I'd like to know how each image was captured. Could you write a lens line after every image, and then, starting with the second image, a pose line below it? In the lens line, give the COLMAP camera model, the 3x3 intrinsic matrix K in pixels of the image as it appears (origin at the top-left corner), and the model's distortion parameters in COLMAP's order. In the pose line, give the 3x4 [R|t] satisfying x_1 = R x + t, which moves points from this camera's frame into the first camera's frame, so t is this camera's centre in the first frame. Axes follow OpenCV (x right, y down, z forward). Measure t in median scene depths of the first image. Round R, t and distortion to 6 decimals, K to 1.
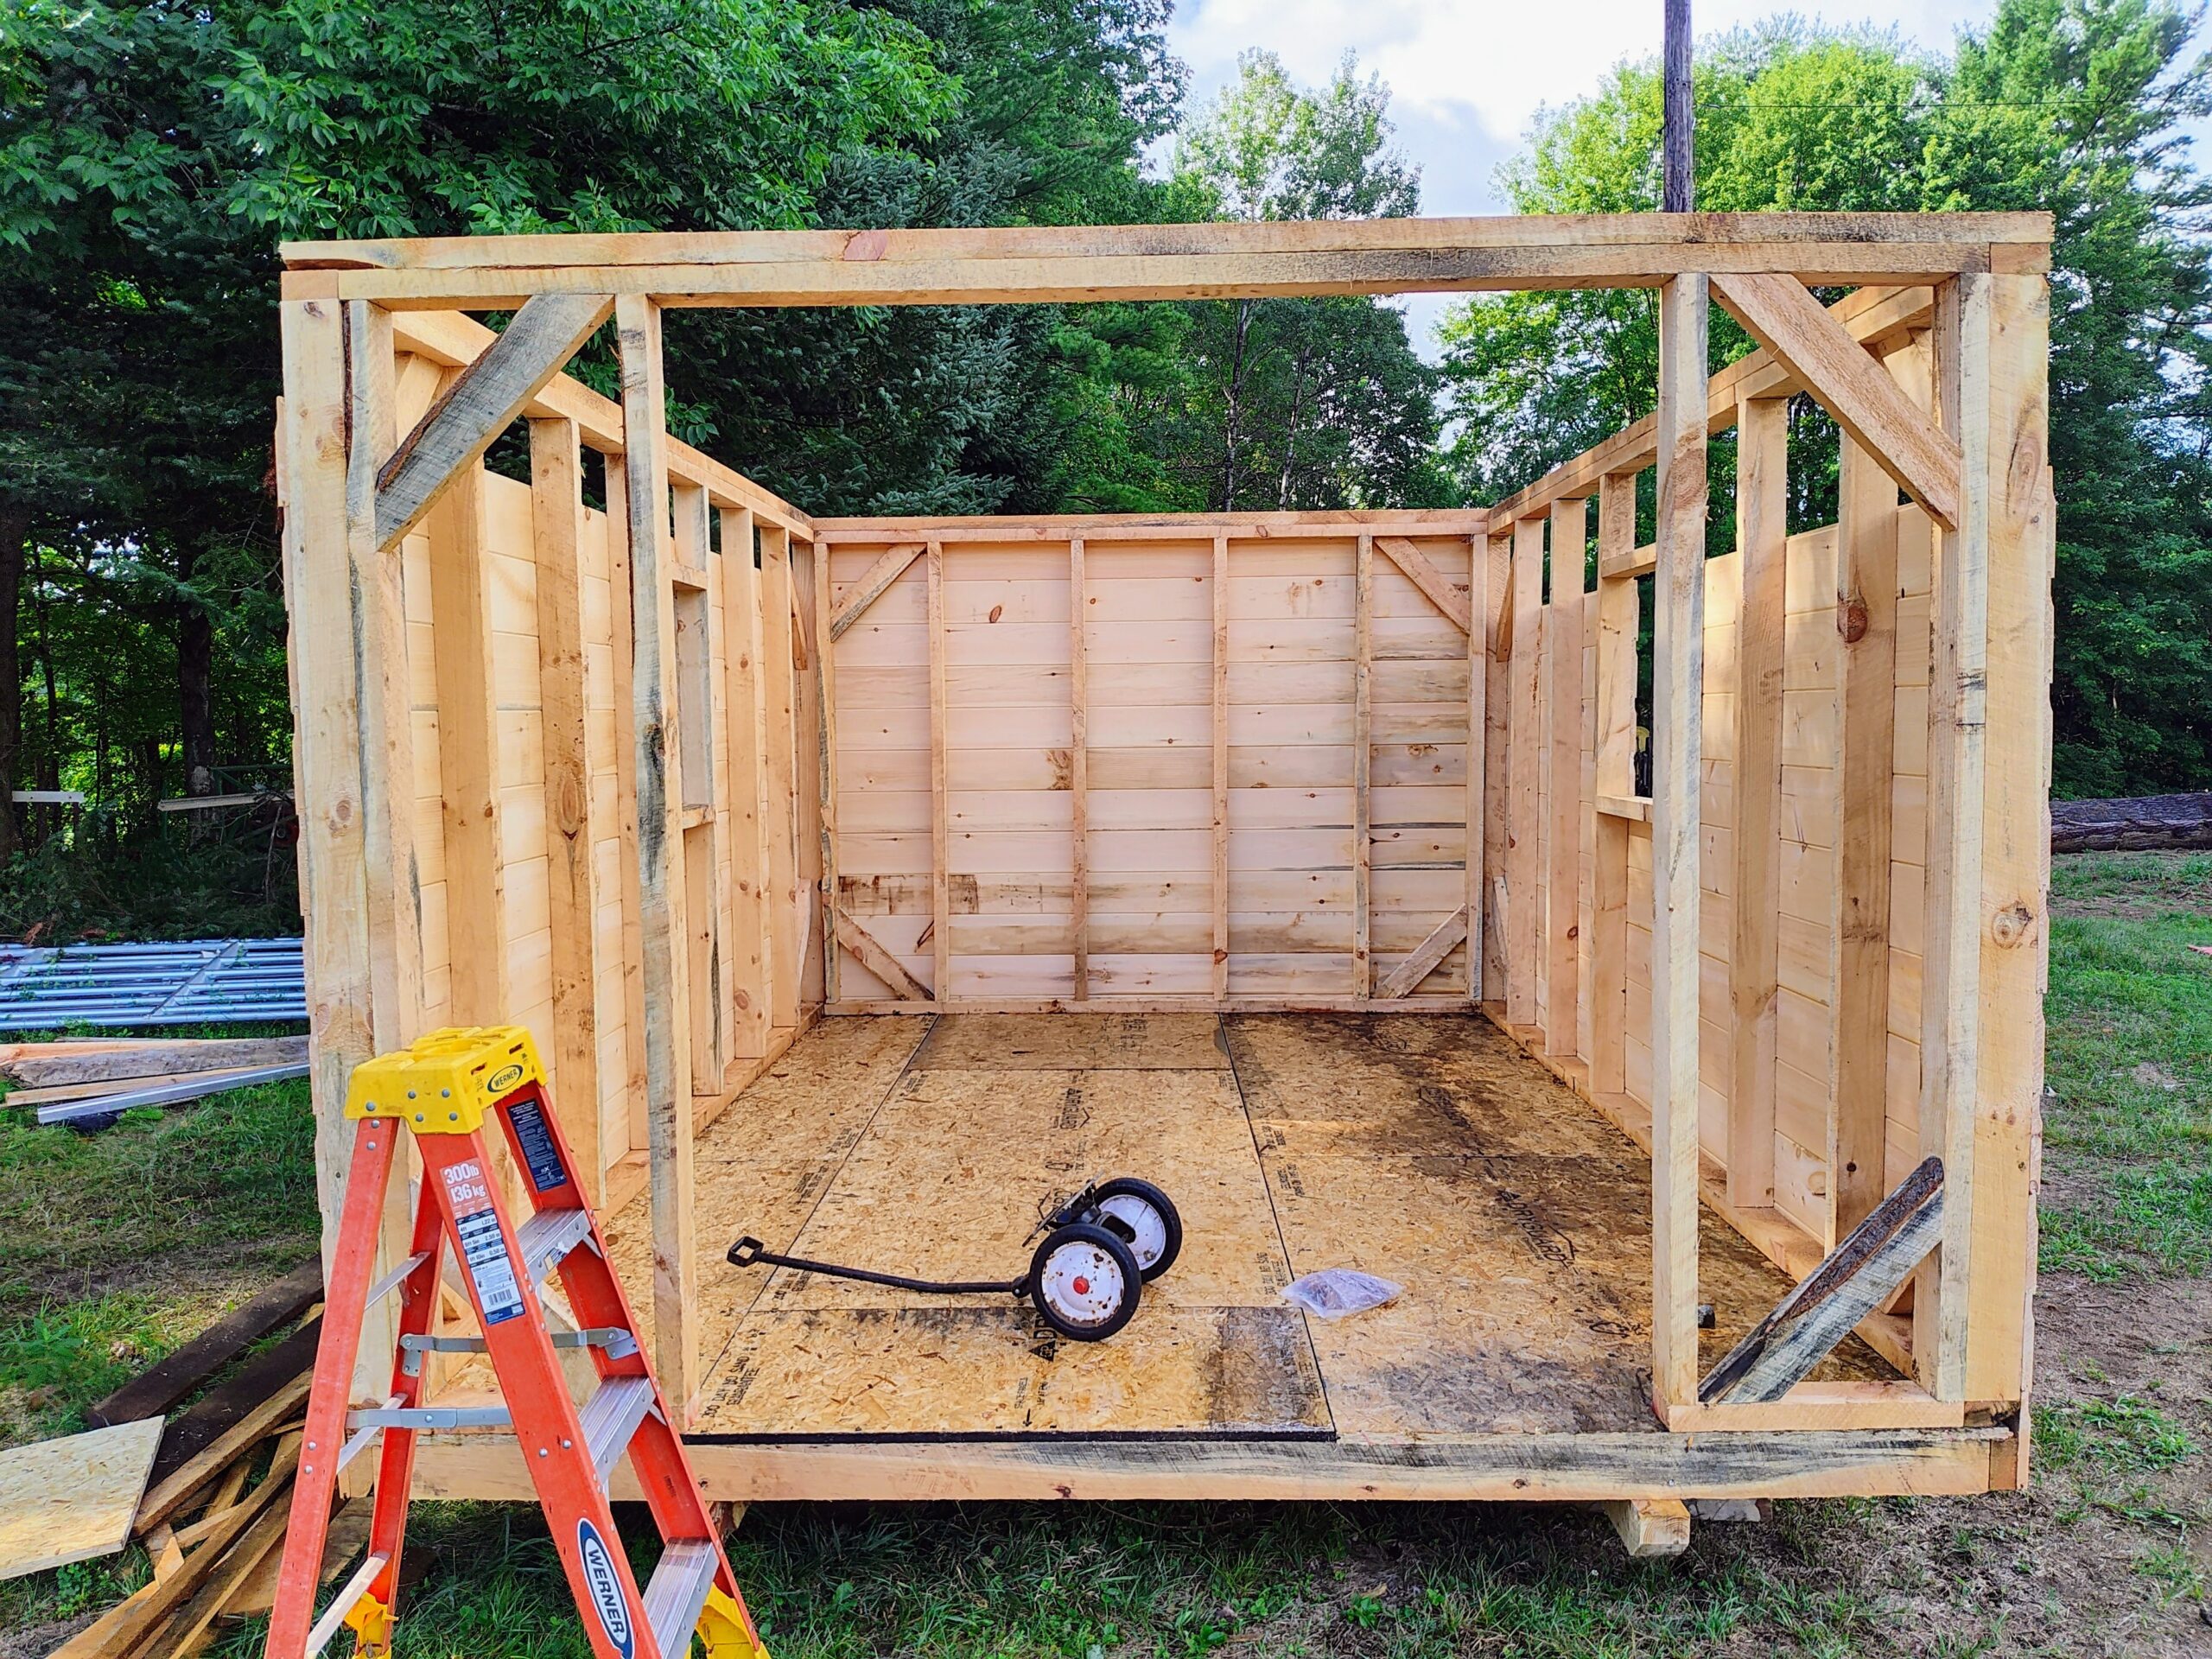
lens RADIAL K [[1618.3, 0, 1106.0], [0, 1618.3, 829.5], [0, 0, 1]] dist [-0.010490, -0.070257]
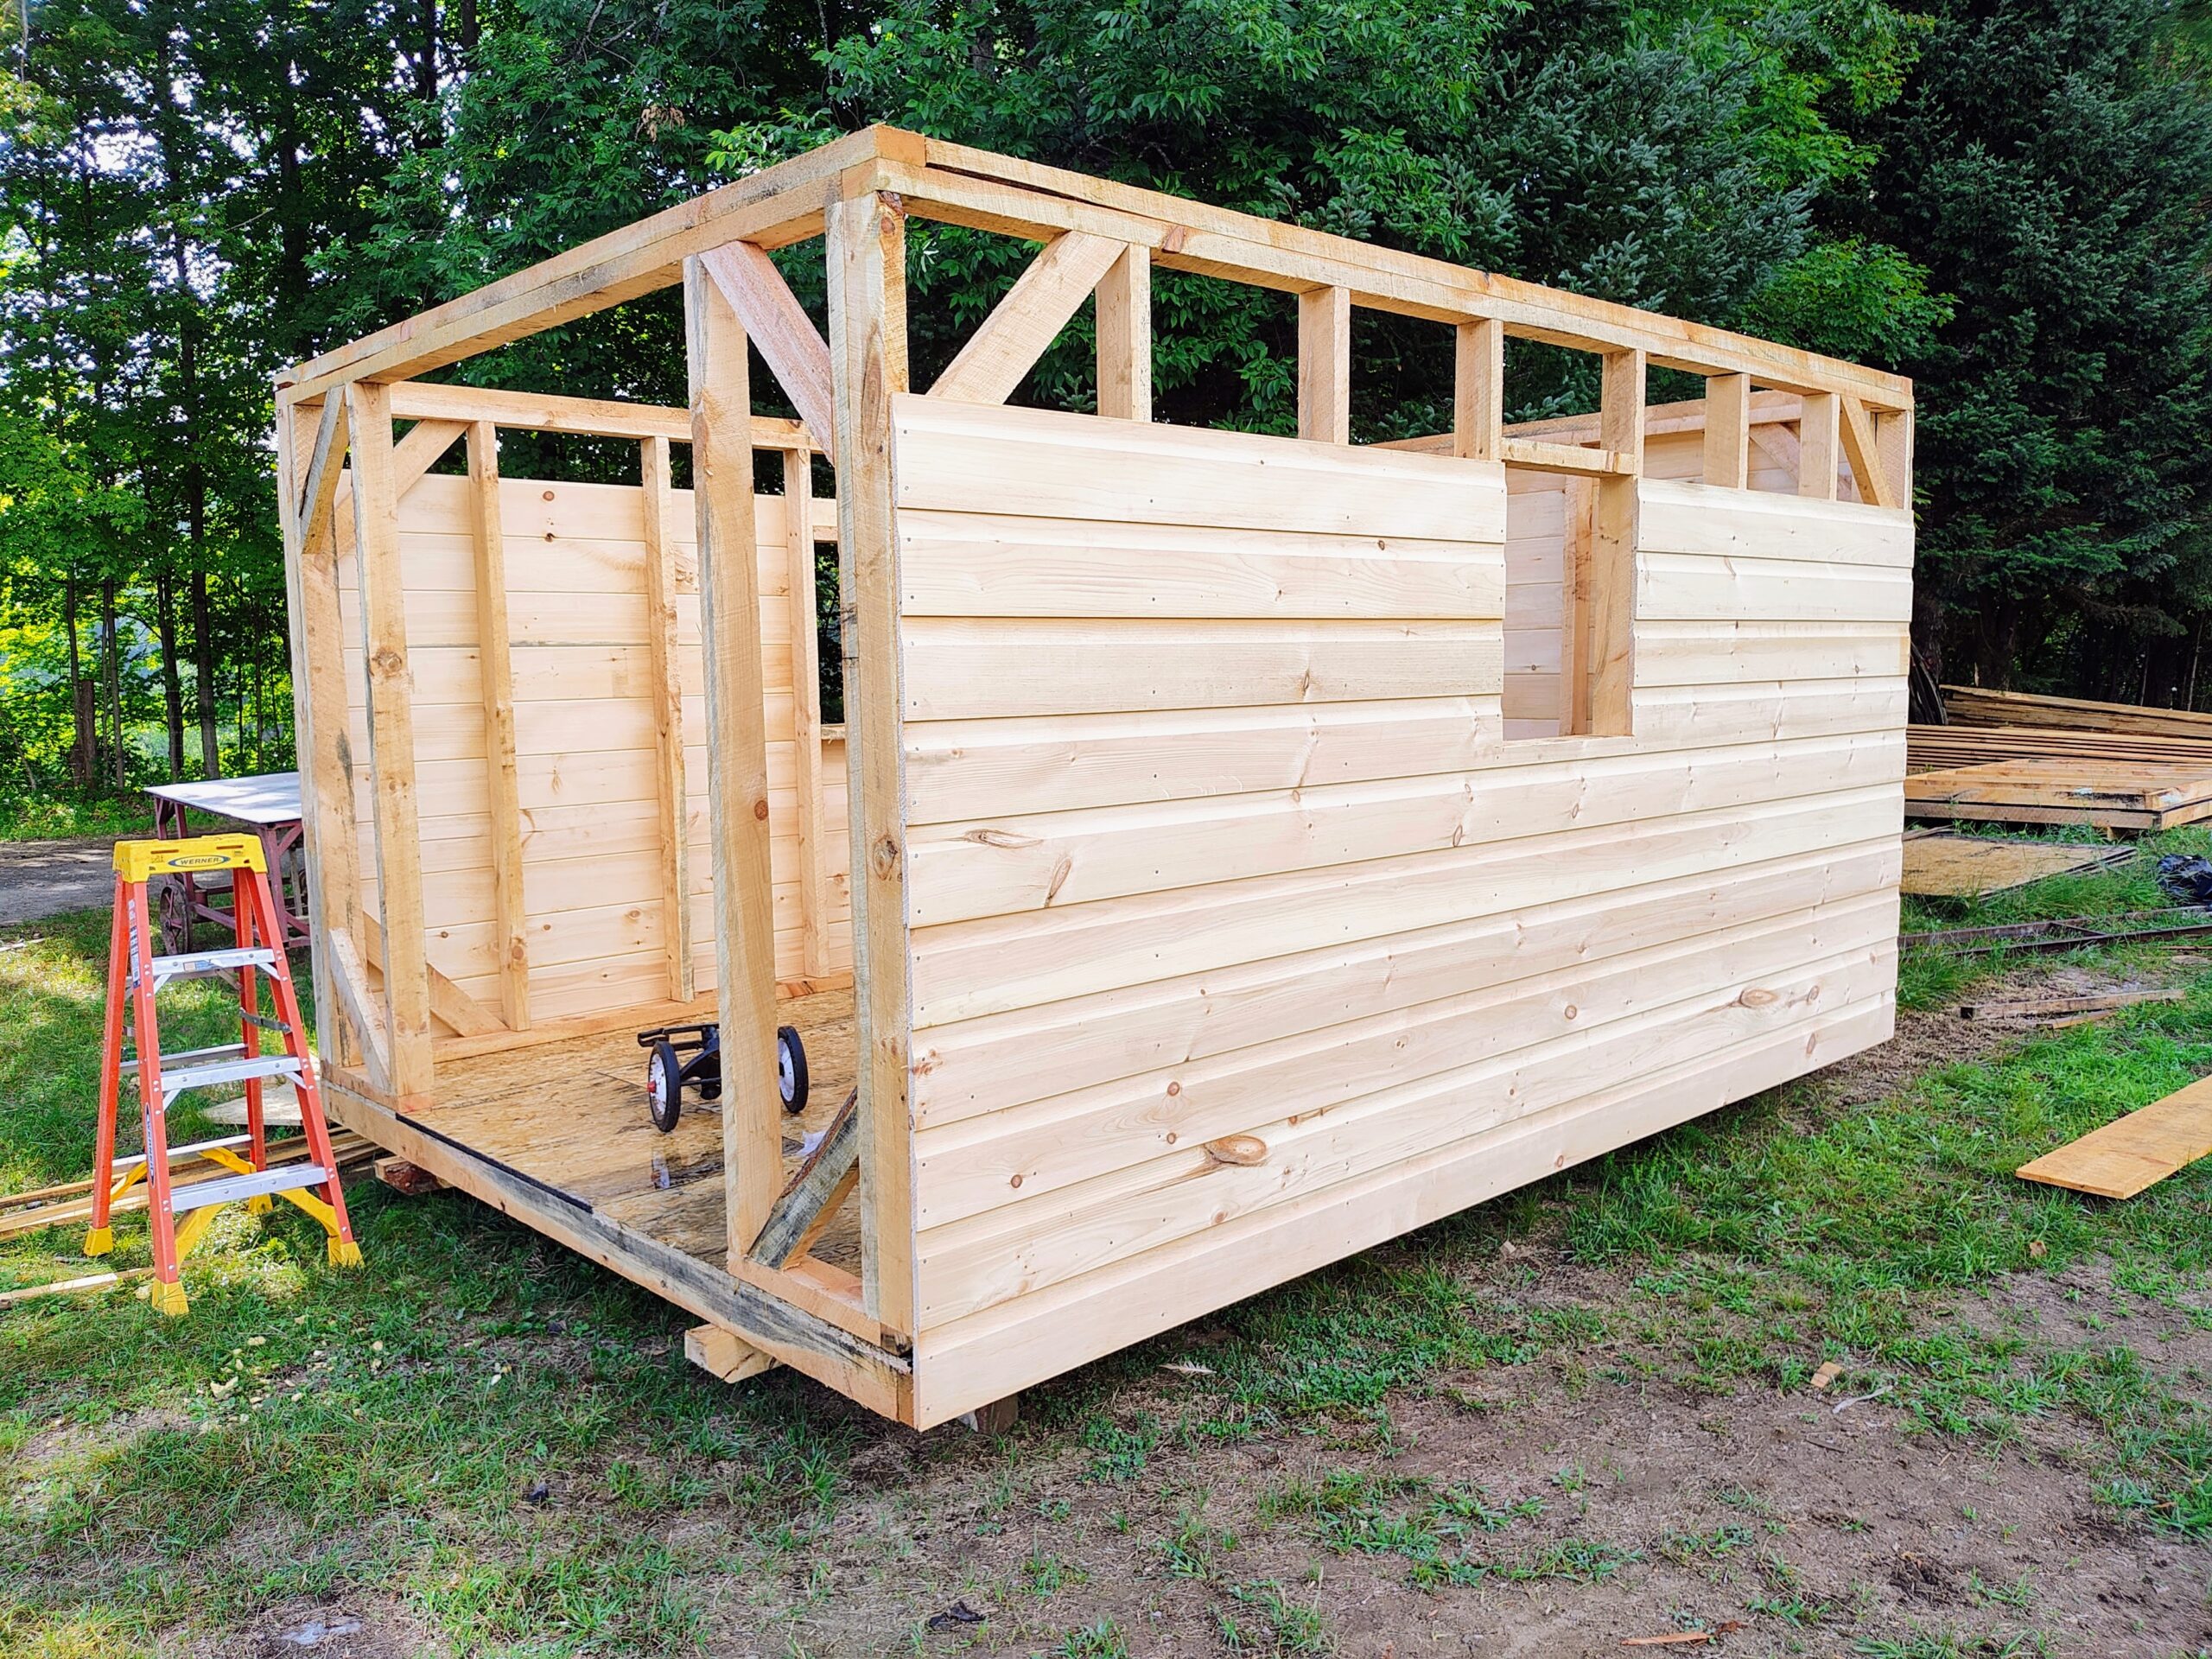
lens RADIAL K [[1717.1, 0, 1106.3], [0, 1717.1, 865.3], [0, 0, 1]] dist [0.001487, 0.000390]
pose [[0.710791, 0.090260, -0.697588, 1.936843], [-0.051331, 0.995745, 0.076535, -0.033616], [0.701528, -0.018592, 0.712399, 0.451109]]
